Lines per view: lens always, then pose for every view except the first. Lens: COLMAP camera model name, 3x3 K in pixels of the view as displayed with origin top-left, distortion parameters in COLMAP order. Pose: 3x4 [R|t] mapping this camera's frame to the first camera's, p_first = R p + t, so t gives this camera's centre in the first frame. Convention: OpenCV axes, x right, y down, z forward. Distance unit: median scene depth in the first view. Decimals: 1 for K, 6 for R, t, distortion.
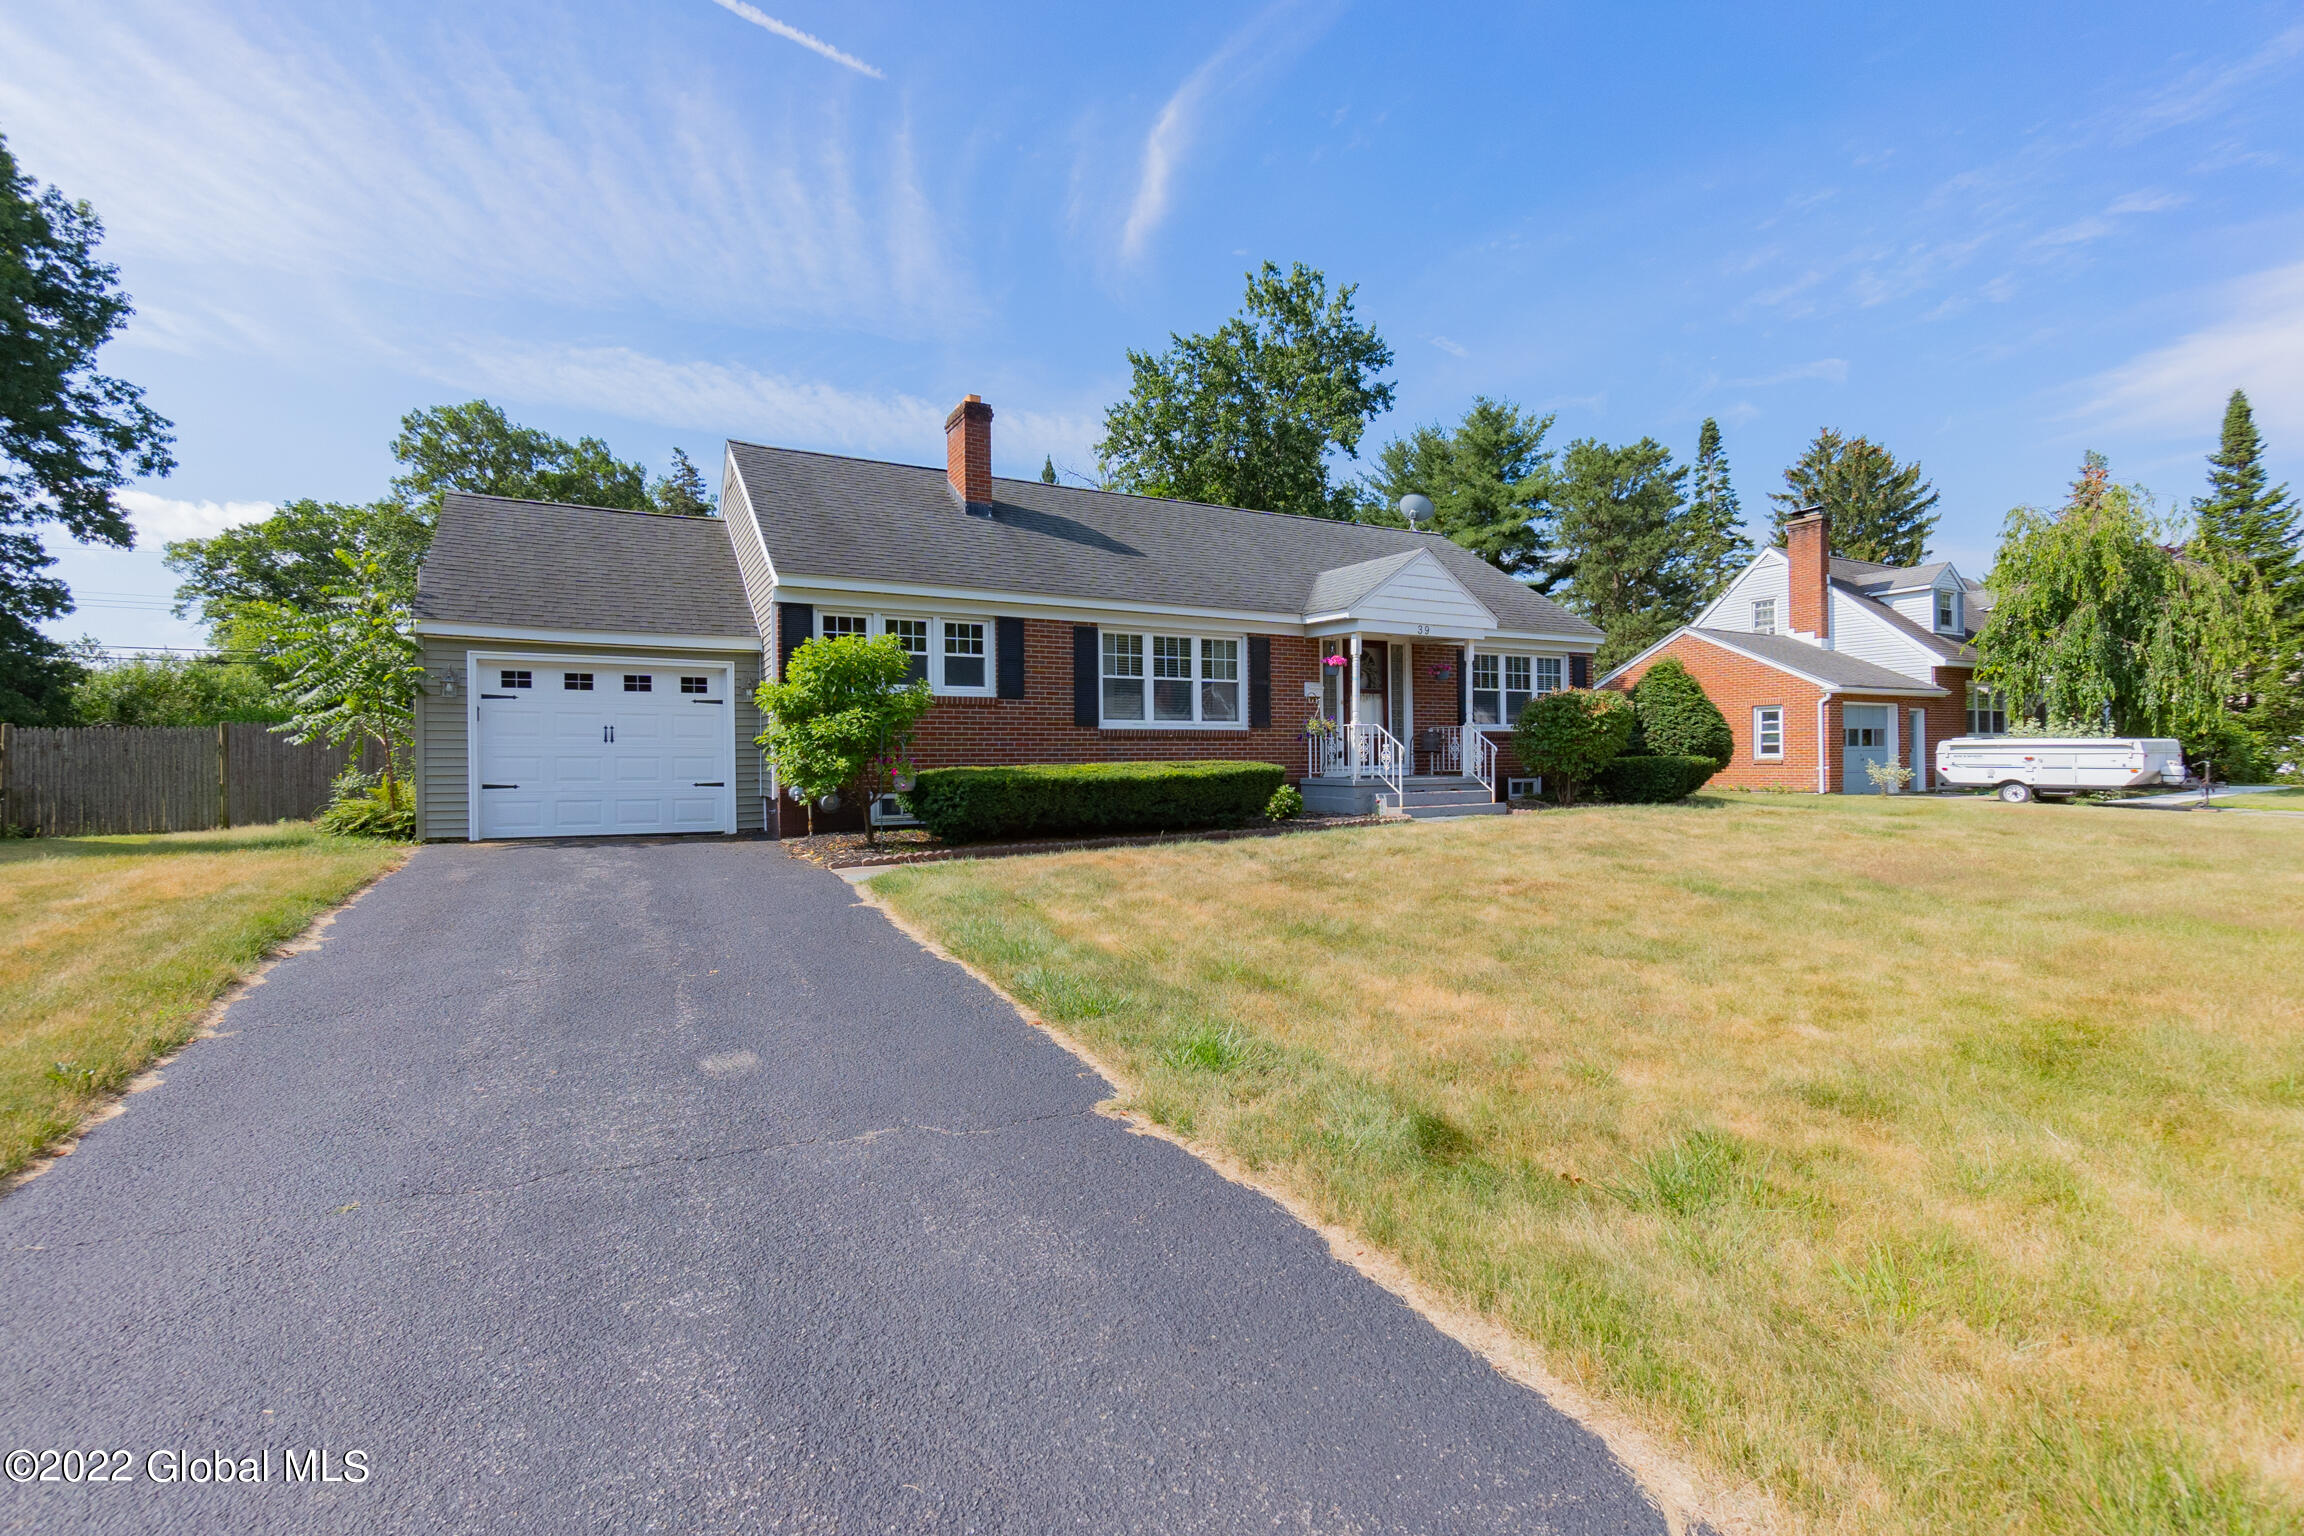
lens RADIAL K [[1102.3, 0, 1152.0], [0, 1102.3, 768.0], [0, 0, 1]] dist [-0.000842, -0.000462]
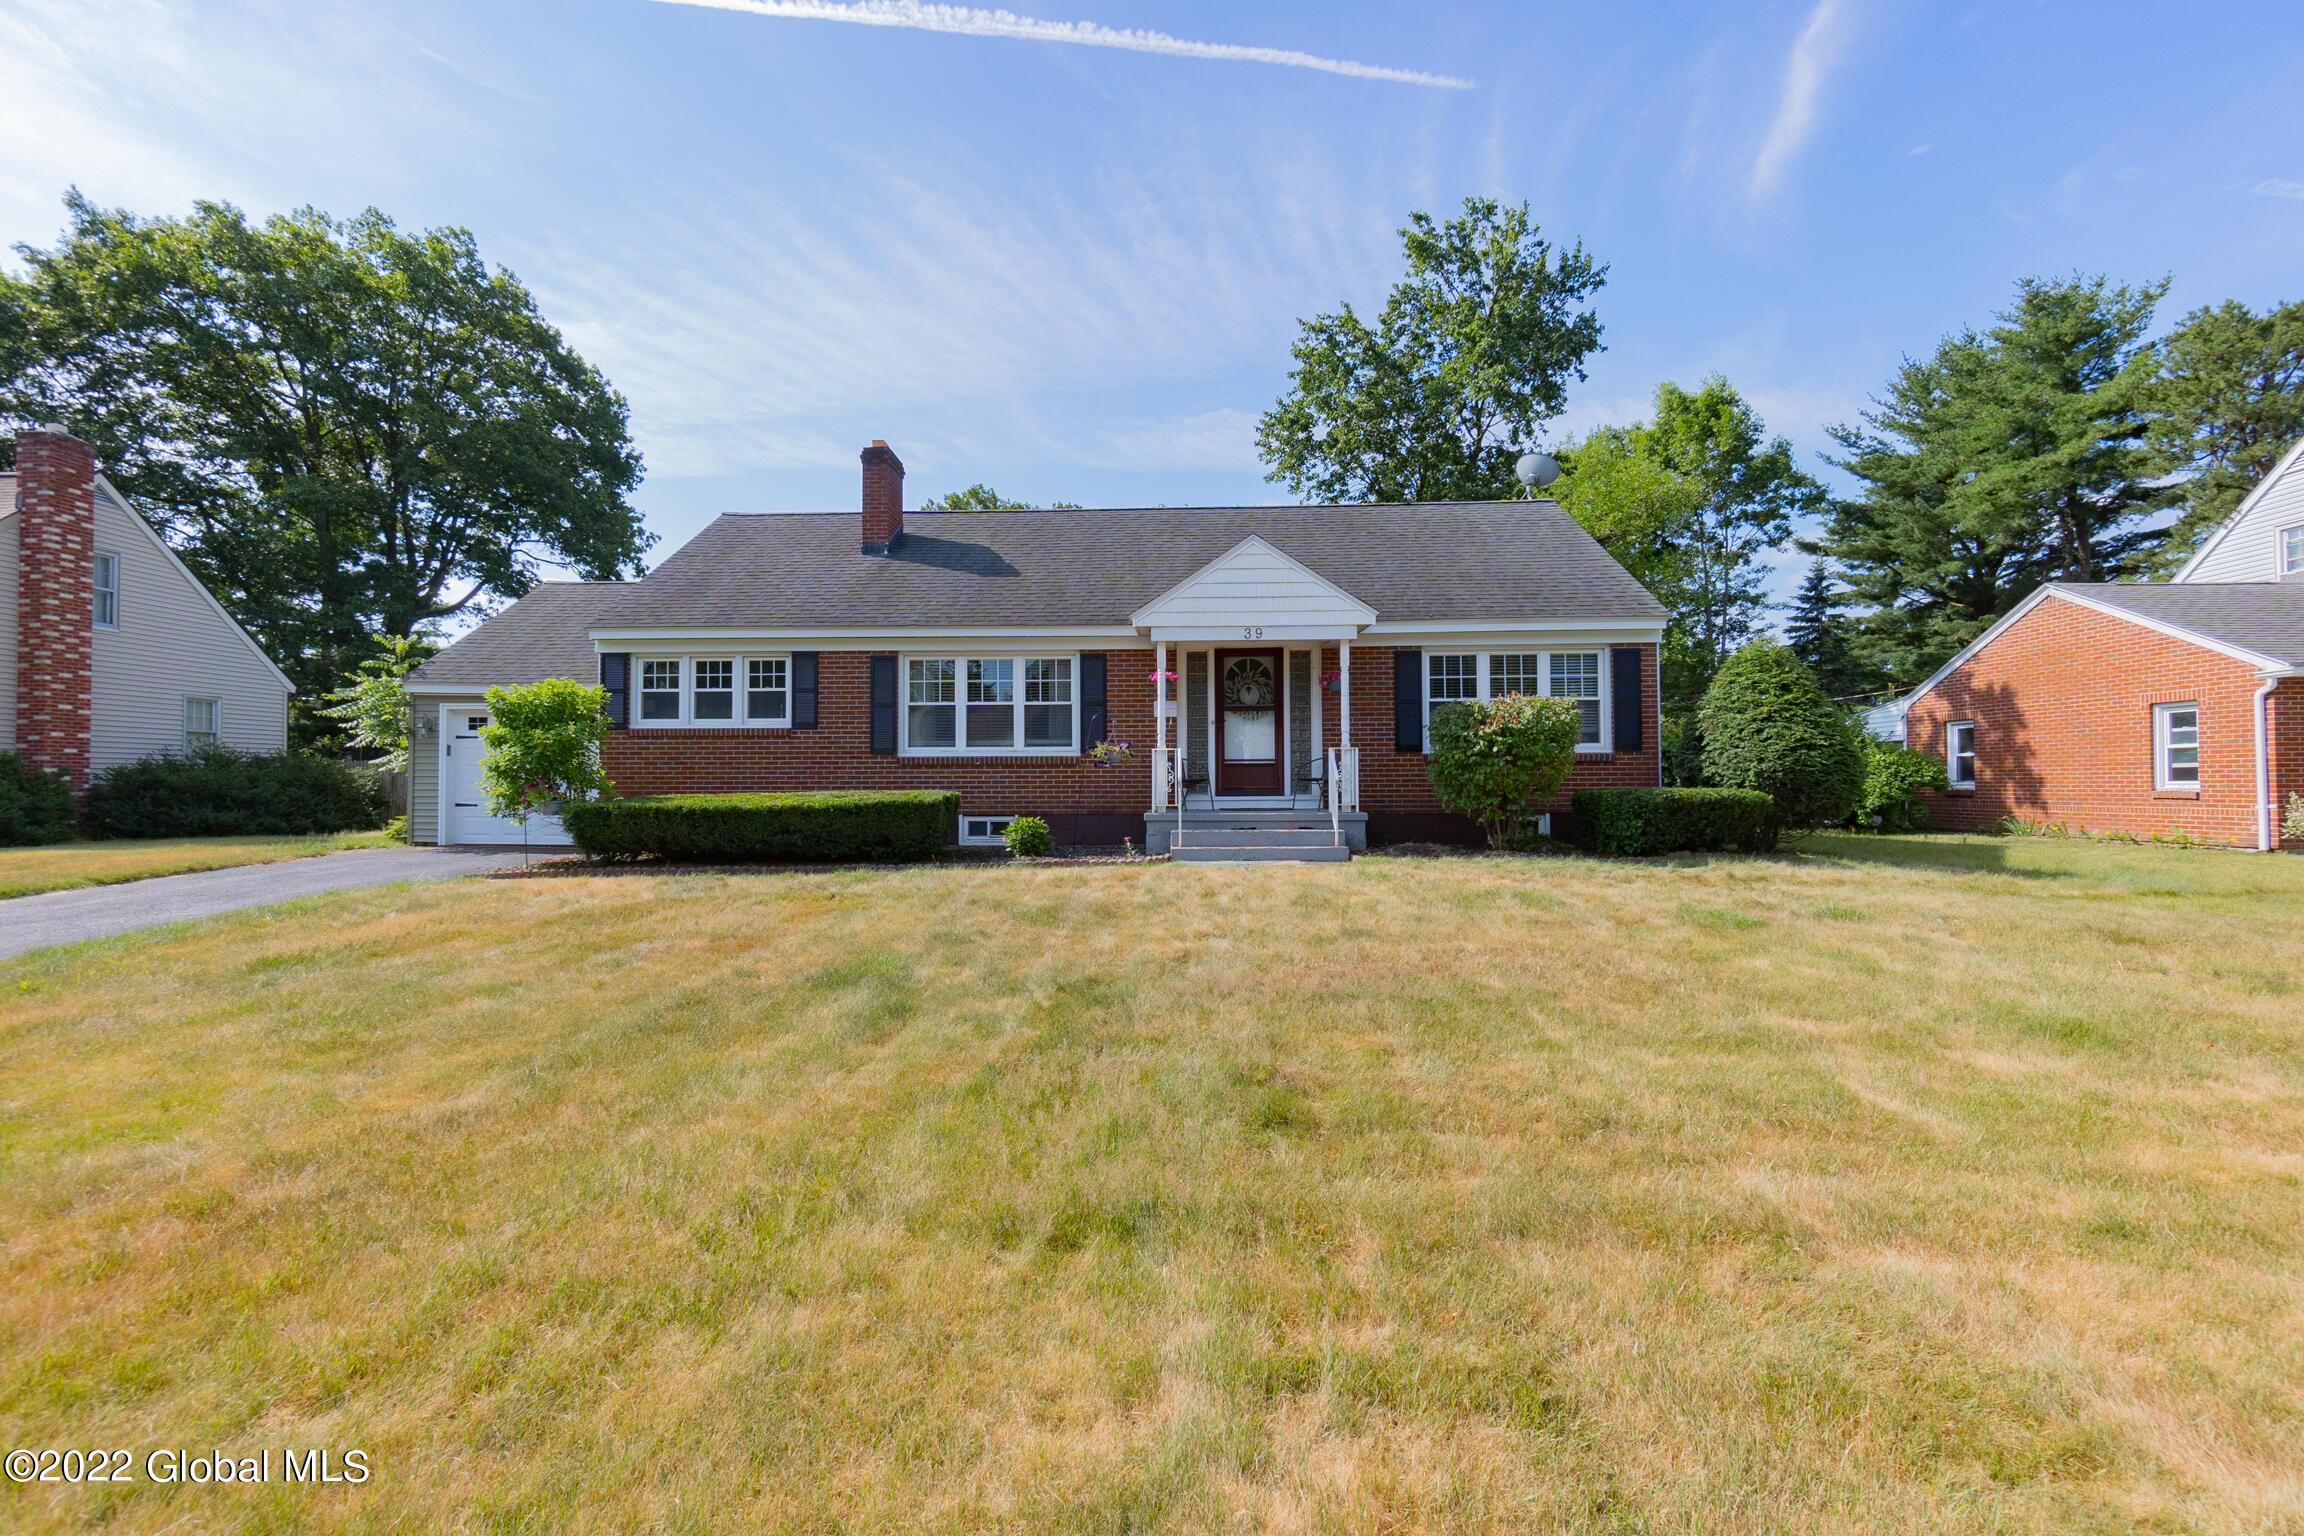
lens RADIAL K [[1102.3, 0, 1152.0], [0, 1102.3, 768.0], [0, 0, 1]] dist [-0.000842, -0.000462]
pose [[0.835170, -0.000756, -0.549991, 0.539710], [-0.007165, 0.999899, -0.012255, -0.011279], [0.549945, 0.014176, 0.835080, 0.227011]]
